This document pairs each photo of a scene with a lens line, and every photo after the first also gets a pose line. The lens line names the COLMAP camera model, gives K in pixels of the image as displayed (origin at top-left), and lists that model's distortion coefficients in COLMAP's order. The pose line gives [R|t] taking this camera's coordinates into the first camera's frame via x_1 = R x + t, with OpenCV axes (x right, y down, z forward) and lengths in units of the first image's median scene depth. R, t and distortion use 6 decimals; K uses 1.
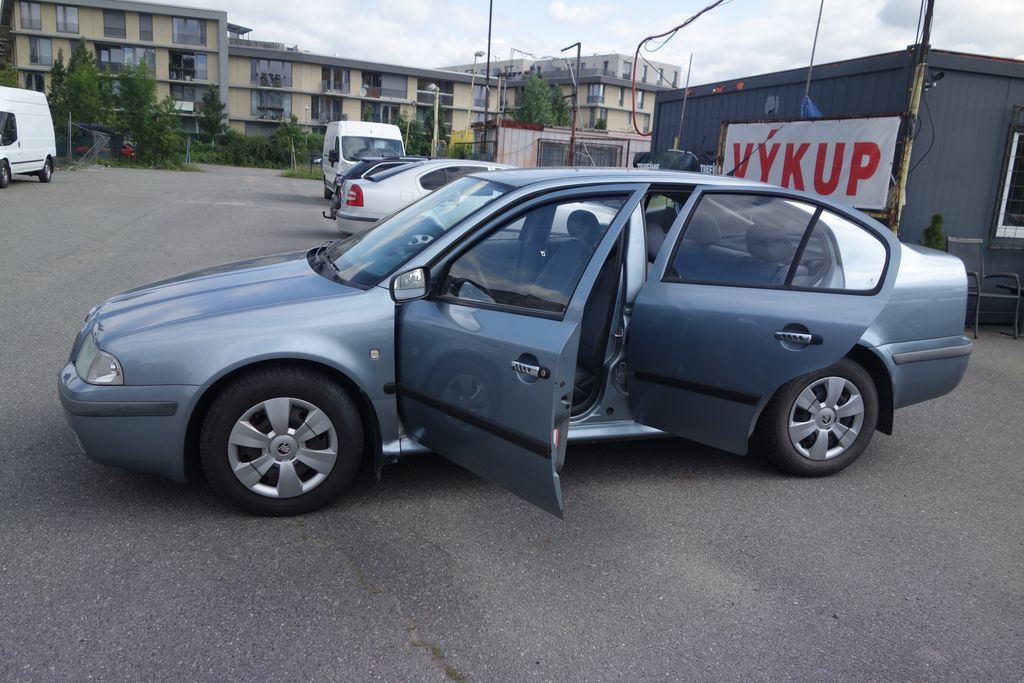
lens RADIAL K [[814.7, 0, 511.2], [0, 814.7, 342.8], [0, 0, 1]] dist [0.004425, -0.001069]
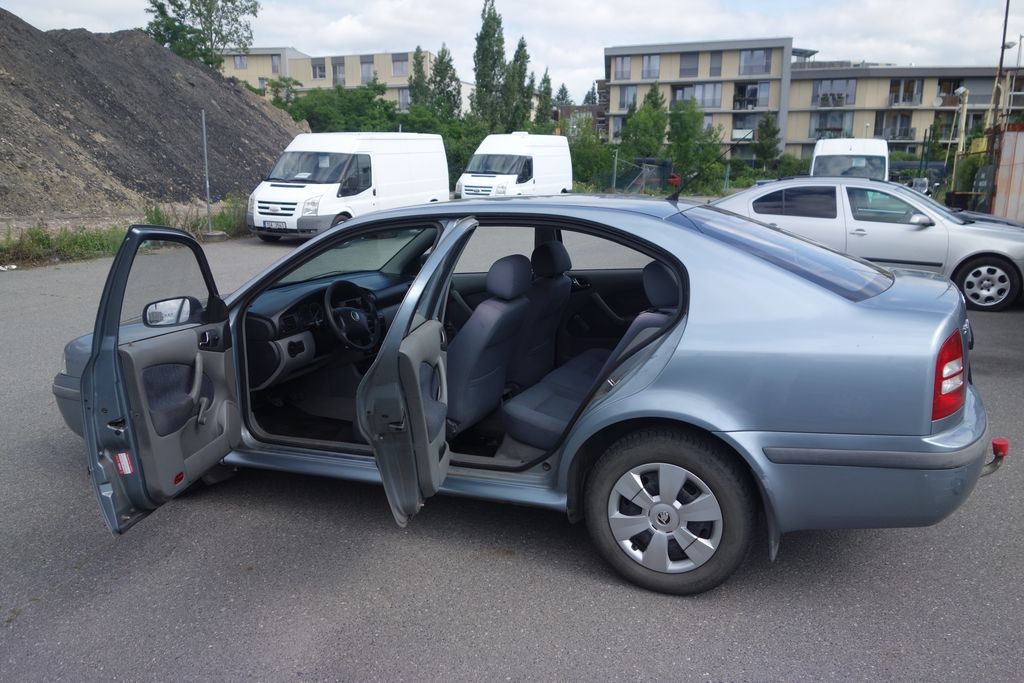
lens RADIAL K [[814.7, 0, 510.8], [0, 814.7, 342.3], [0, 0, 1]] dist [0.004425, -0.001069]
pose [[0.775579, 0.074463, -0.626843, 0.300911], [-0.091836, 0.995763, 0.004660, -0.024408], [0.624535, 0.053953, 0.779131, 0.128691]]
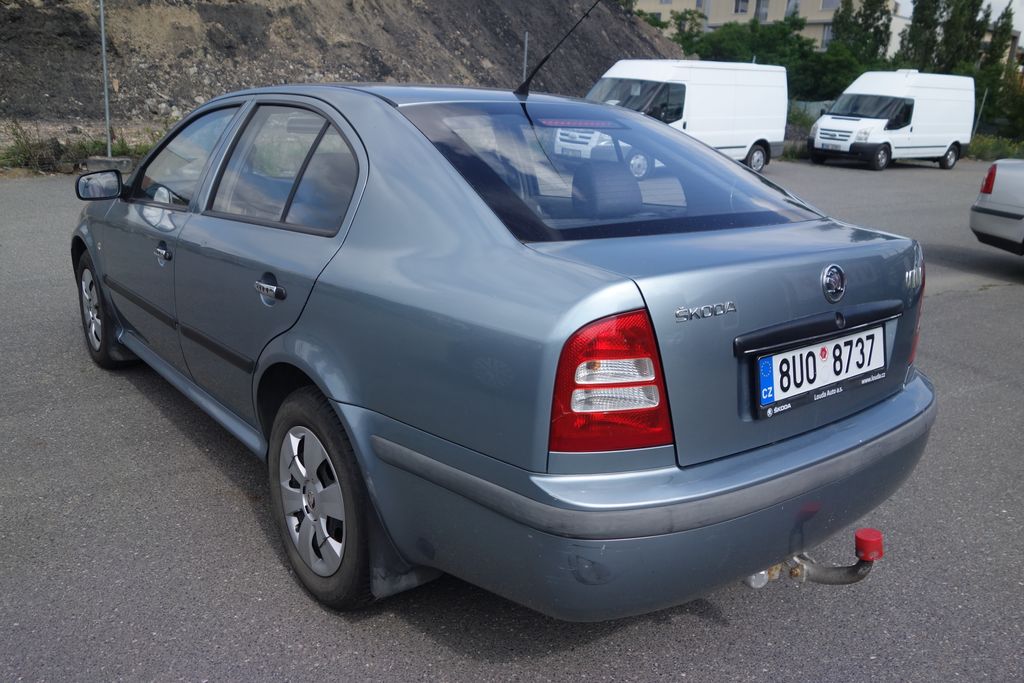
lens RADIAL K [[814.7, 0, 510.7], [0, 814.7, 340.7], [0, 0, 1]] dist [0.004425, -0.001069]
pose [[0.385668, 0.226379, -0.894434, 0.378561], [-0.227231, 0.962877, 0.145723, -0.053306], [0.894218, 0.147042, 0.422791, 0.353977]]
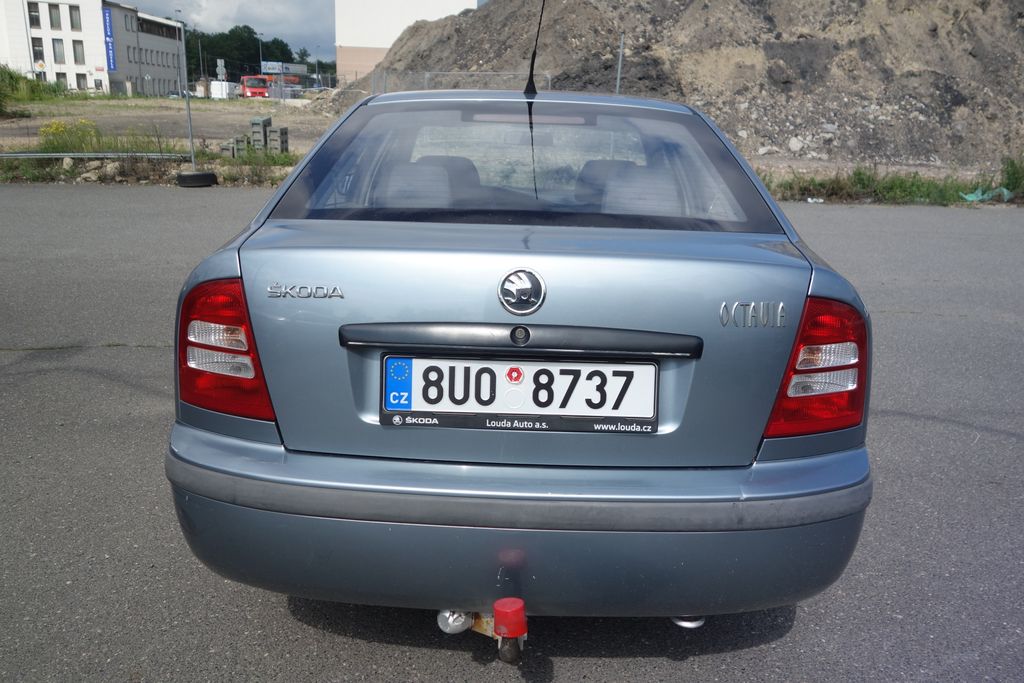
lens RADIAL K [[814.7, 0, 509.8], [0, 814.7, 341.7], [0, 0, 1]] dist [0.004425, -0.001069]
pose [[-0.291643, 0.196384, -0.936150, 0.384278], [-0.253990, 0.927664, 0.273730, -0.088929], [0.922190, 0.317604, -0.220667, 0.535214]]
